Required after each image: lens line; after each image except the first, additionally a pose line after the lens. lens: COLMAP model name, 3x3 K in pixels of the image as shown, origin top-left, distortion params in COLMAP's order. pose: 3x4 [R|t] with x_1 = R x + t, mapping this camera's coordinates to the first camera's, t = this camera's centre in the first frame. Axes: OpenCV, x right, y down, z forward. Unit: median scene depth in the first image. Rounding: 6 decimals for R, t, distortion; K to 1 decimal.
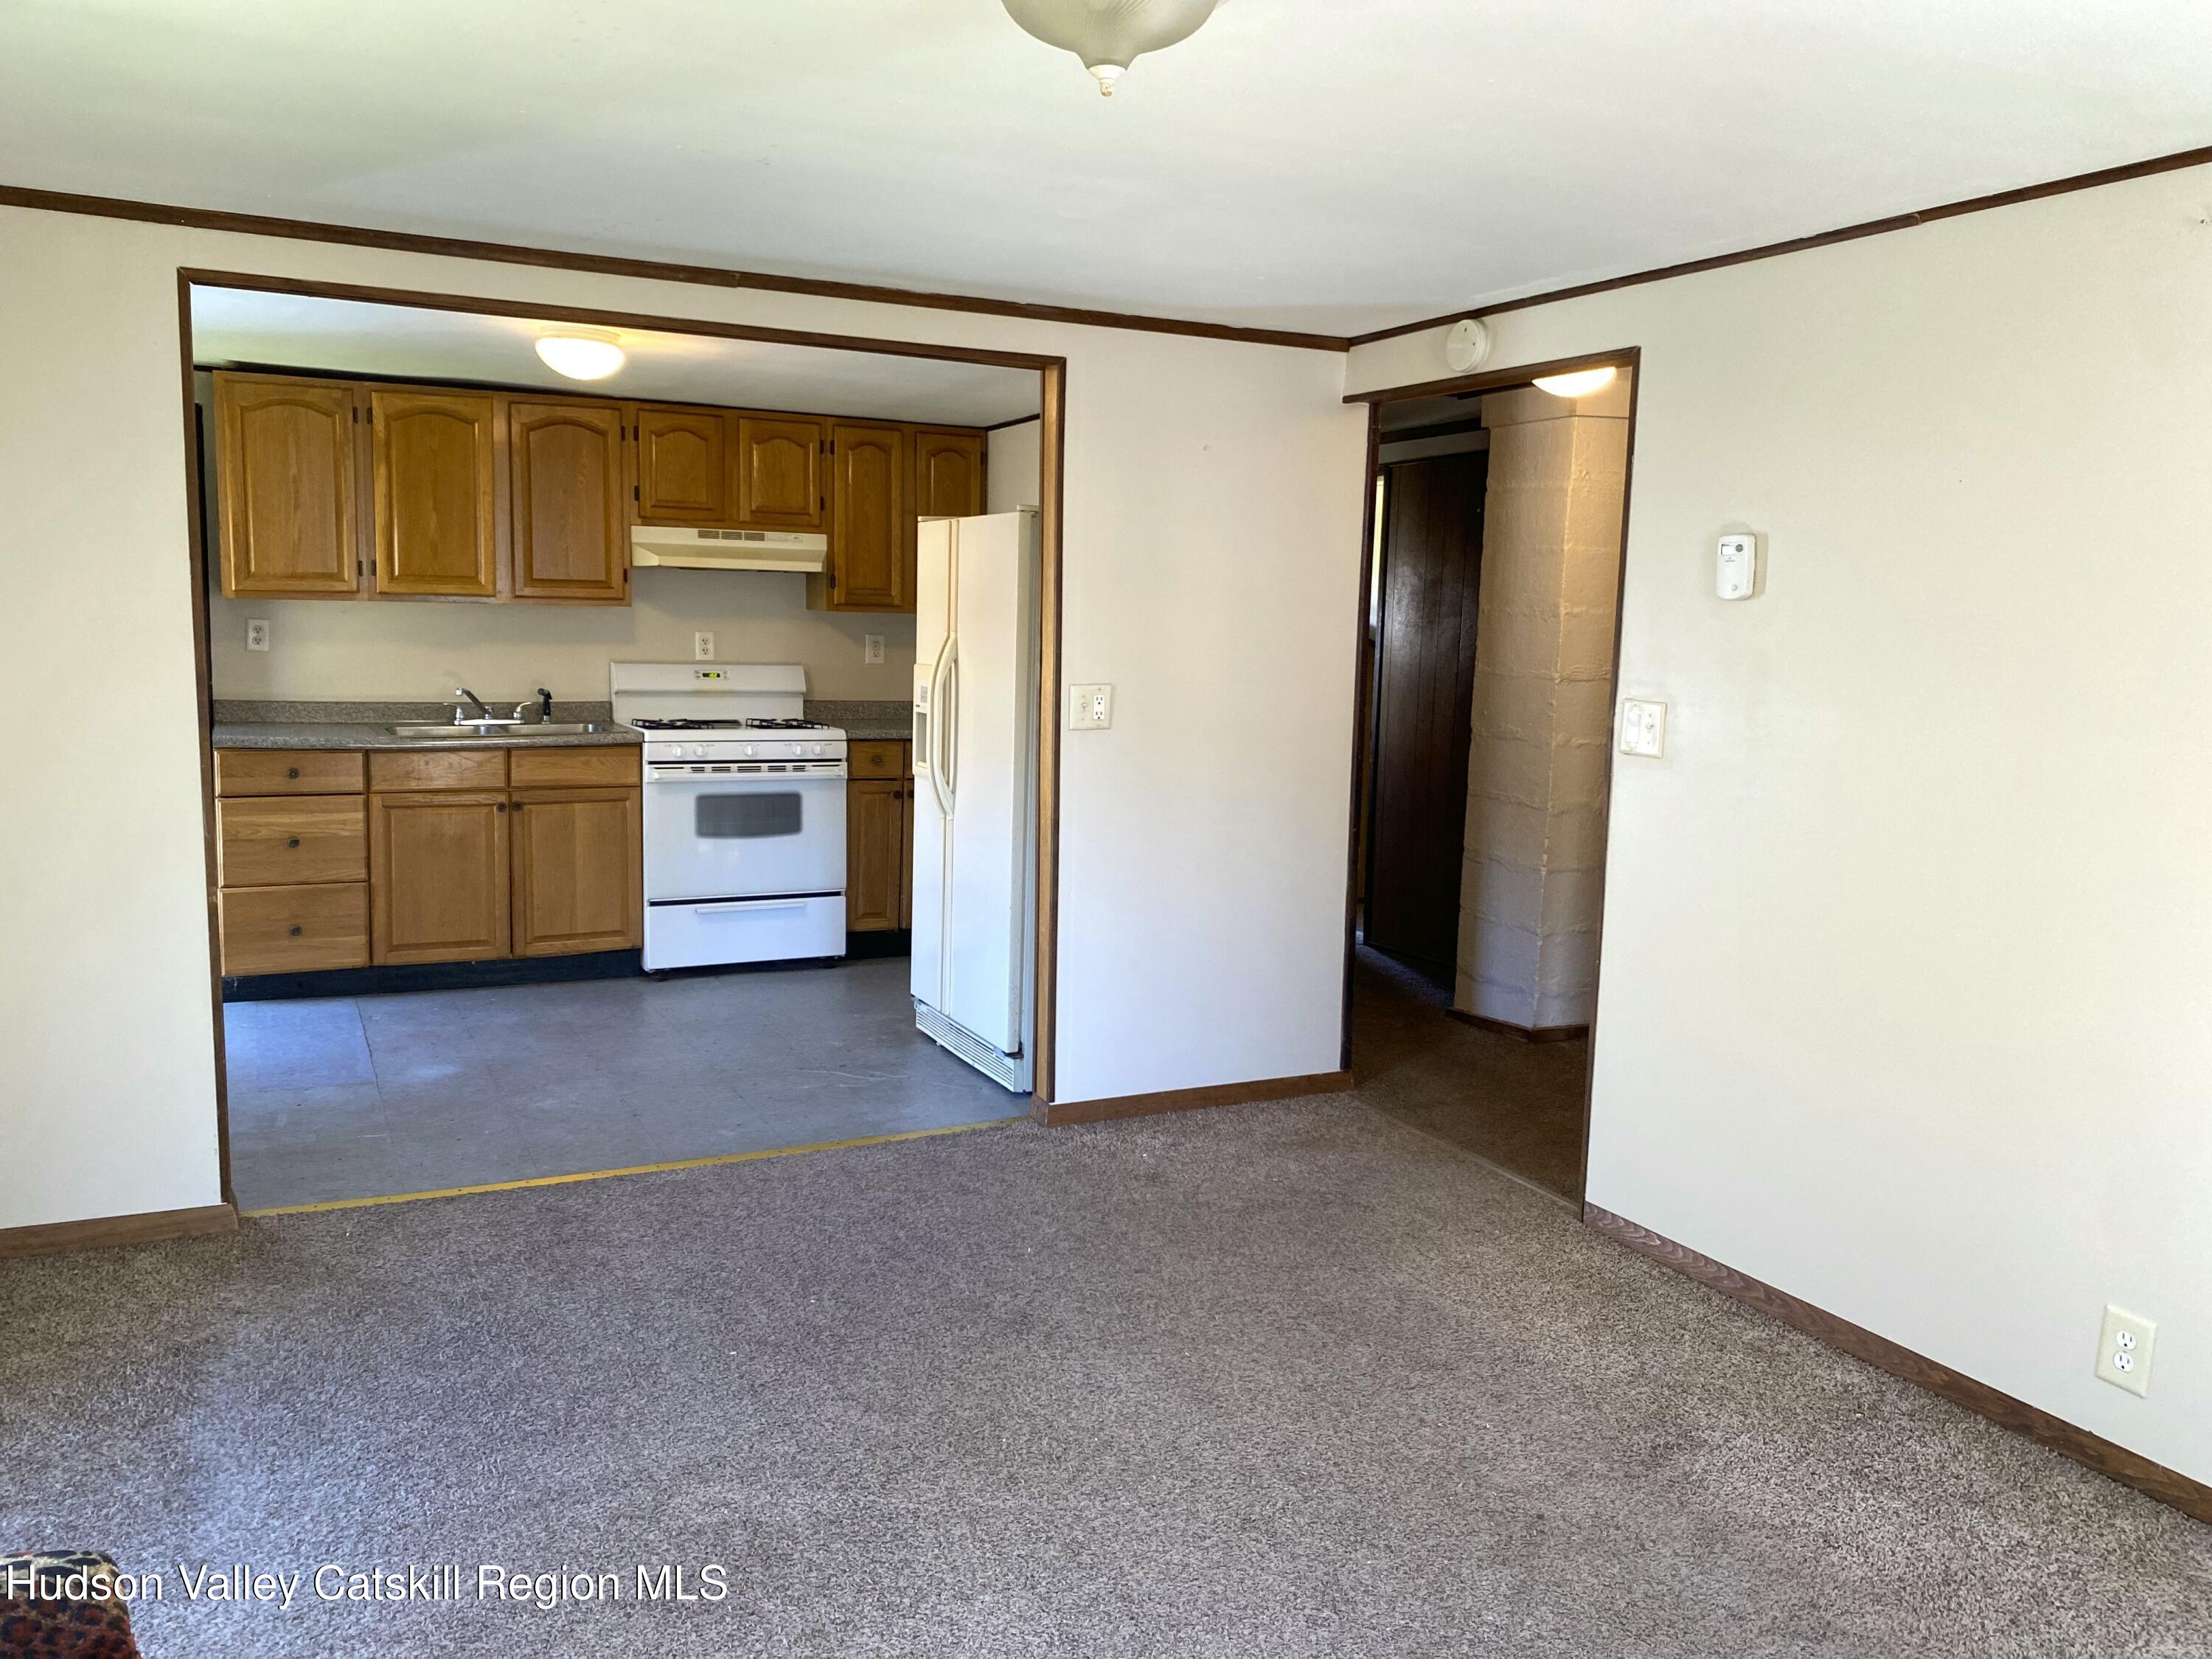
lens RADIAL K [[1706.4, 0, 1110.2], [0, 1706.4, 835.5], [0, 0, 1]] dist [0.050868, -0.027432]
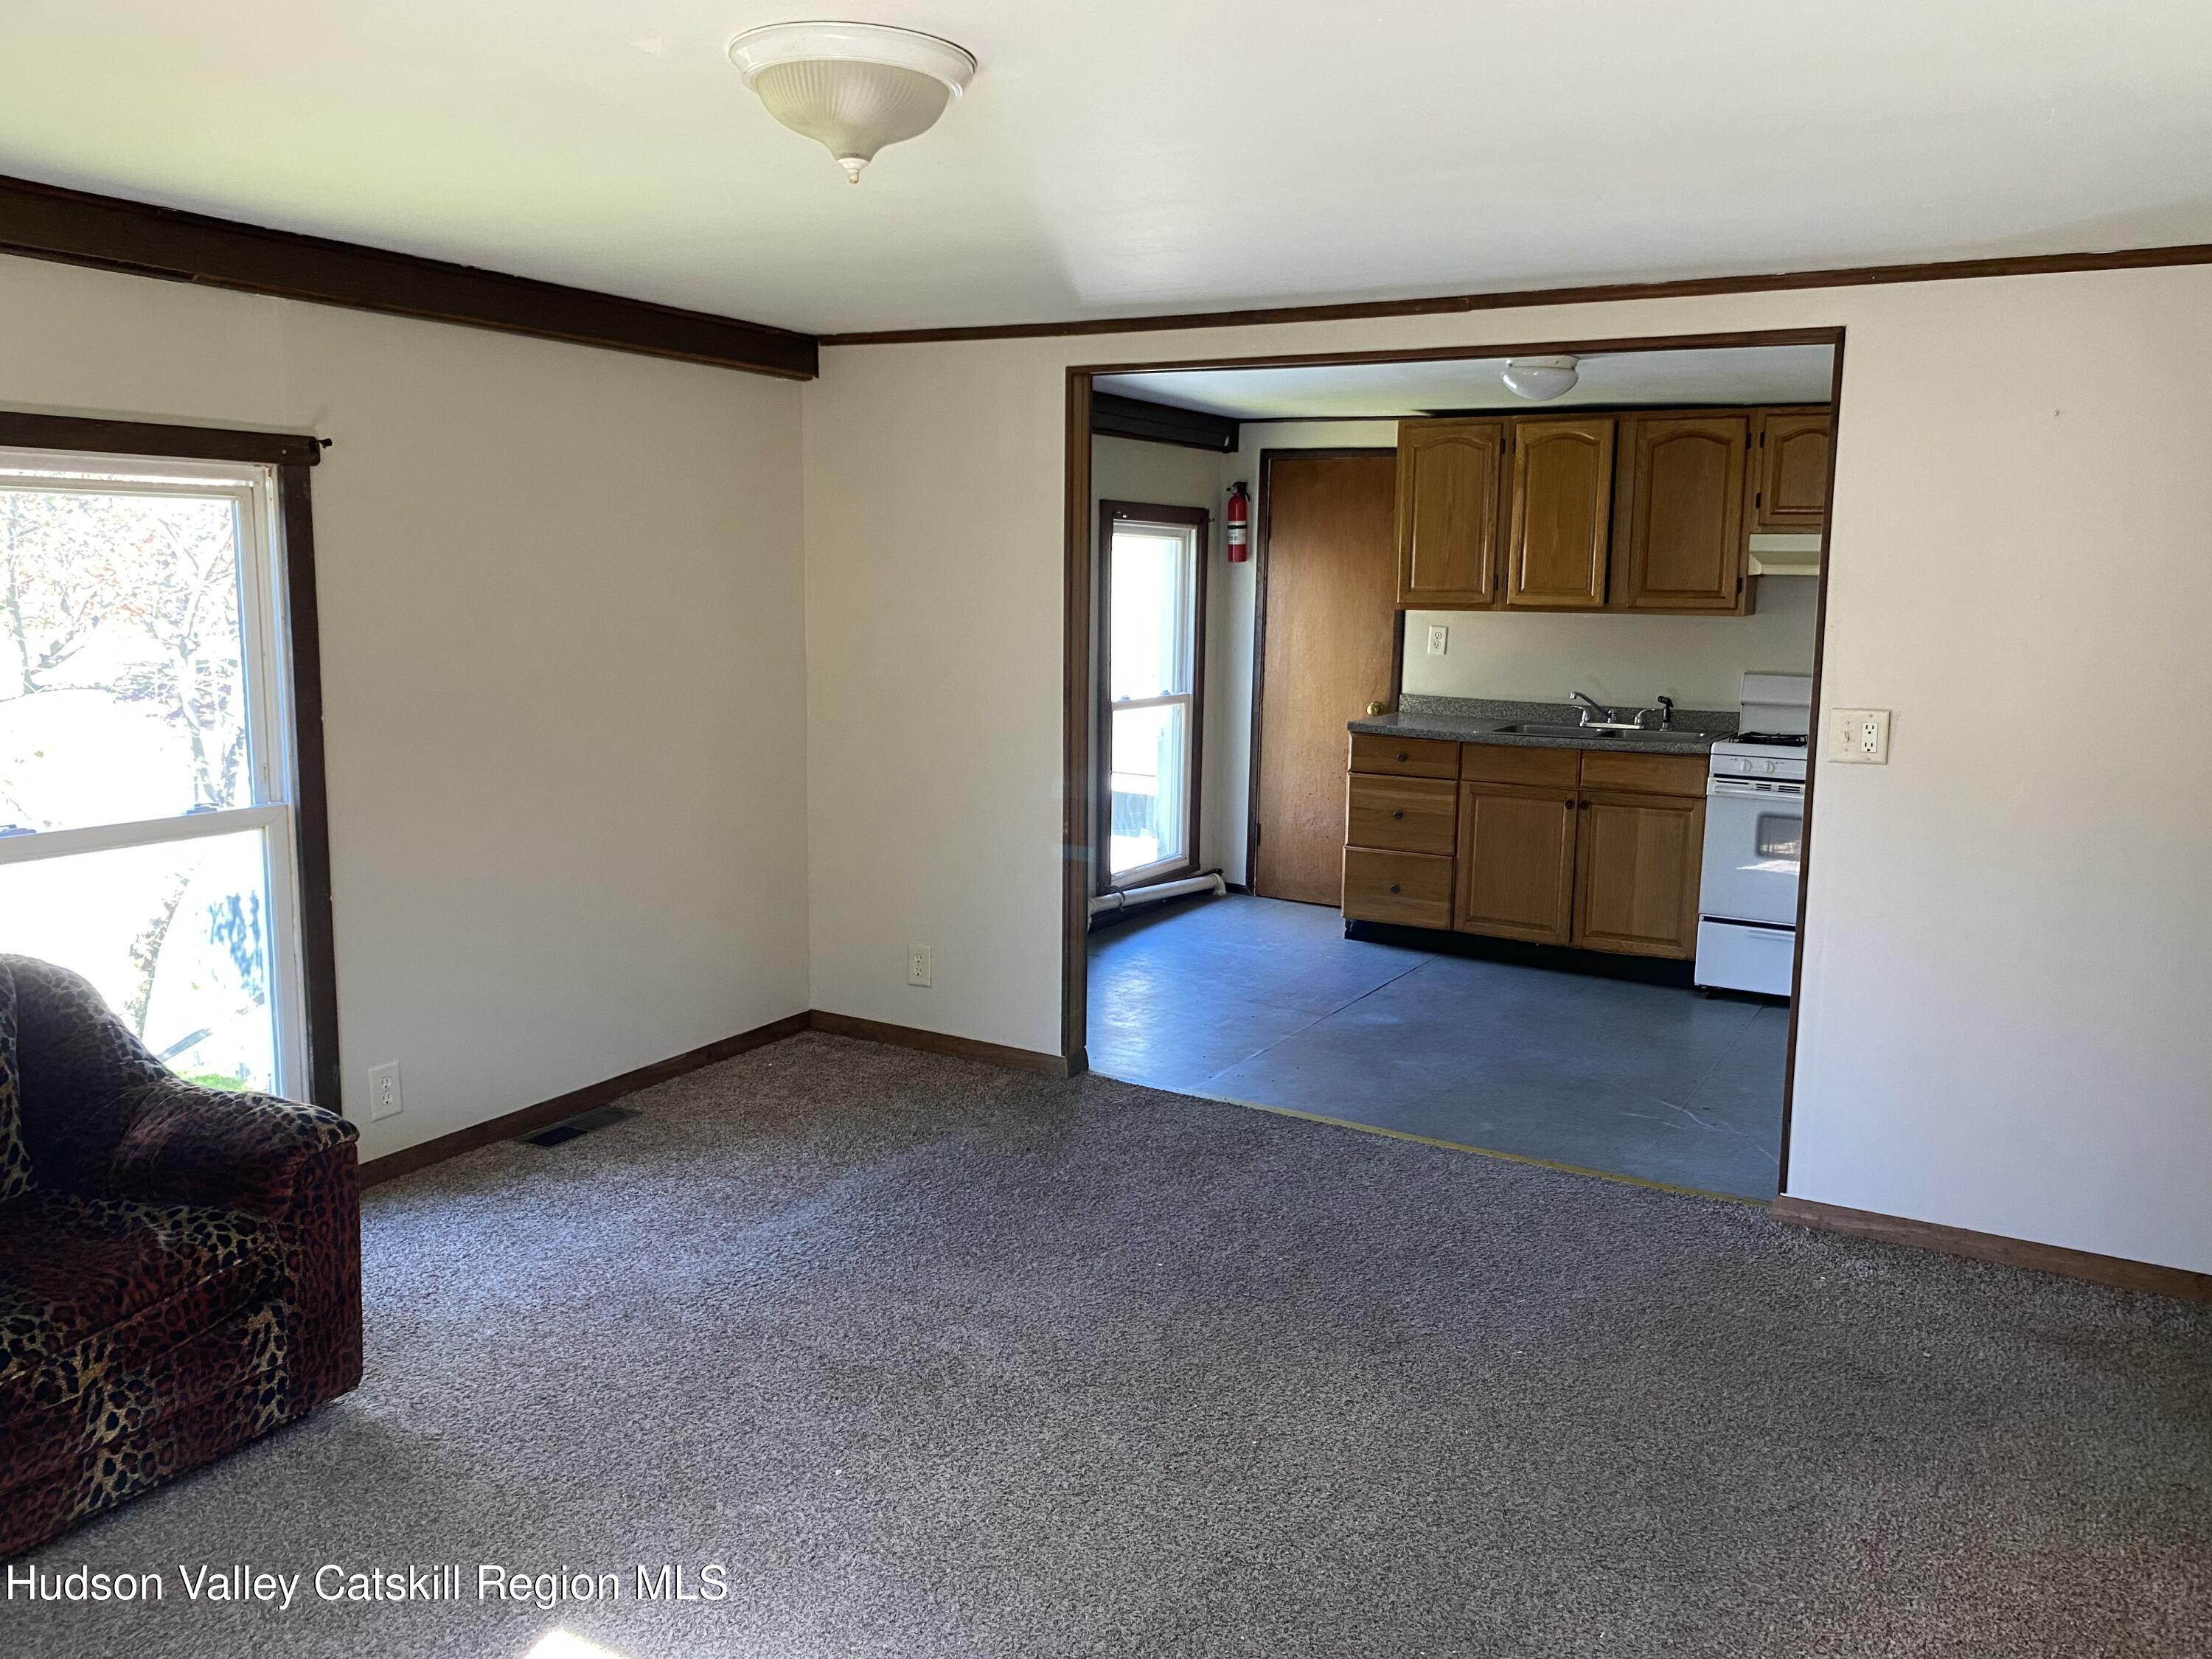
lens RADIAL K [[1706.4, 0, 1111.7], [0, 1706.4, 821.7], [0, 0, 1]] dist [0.050868, -0.027432]
pose [[0.558990, 0.107154, -0.822222, 0.356606], [-0.119672, 0.991658, 0.047876, -0.022288], [0.820493, 0.071635, 0.567150, 0.163559]]
